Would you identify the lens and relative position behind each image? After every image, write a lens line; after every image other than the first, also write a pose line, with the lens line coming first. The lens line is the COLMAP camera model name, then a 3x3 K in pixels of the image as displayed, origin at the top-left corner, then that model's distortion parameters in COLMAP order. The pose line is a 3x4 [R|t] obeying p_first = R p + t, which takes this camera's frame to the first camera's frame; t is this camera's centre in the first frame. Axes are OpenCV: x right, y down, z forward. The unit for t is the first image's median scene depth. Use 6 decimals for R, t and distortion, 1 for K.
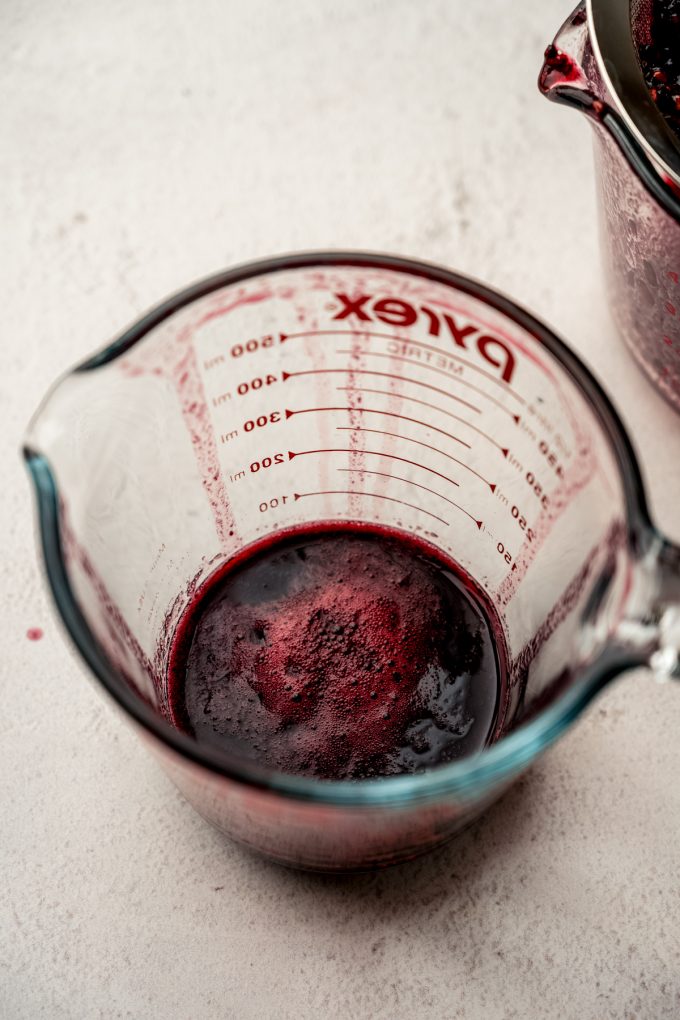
lens RADIAL K [[2334.1, 0, 361.0], [0, 2334.1, 510.5], [0, 0, 1]] dist [-0.005921, 0.070311]
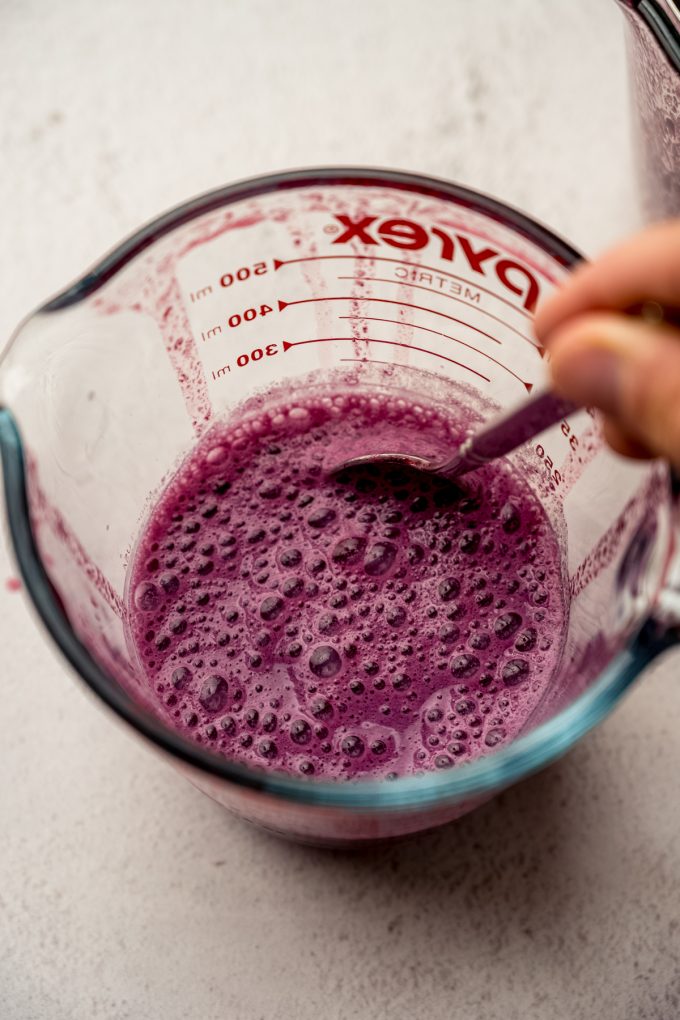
lens RADIAL K [[2298.0, 0, 340.2], [0, 2298.0, 523.6], [0, 0, 1]] dist [0.063665, -0.204454]
pose [[0.999724, -0.014593, -0.018434, 0.004828], [0.015951, 0.996991, 0.075860, -0.039182], [0.017272, -0.076133, 0.996948, 0.111954]]
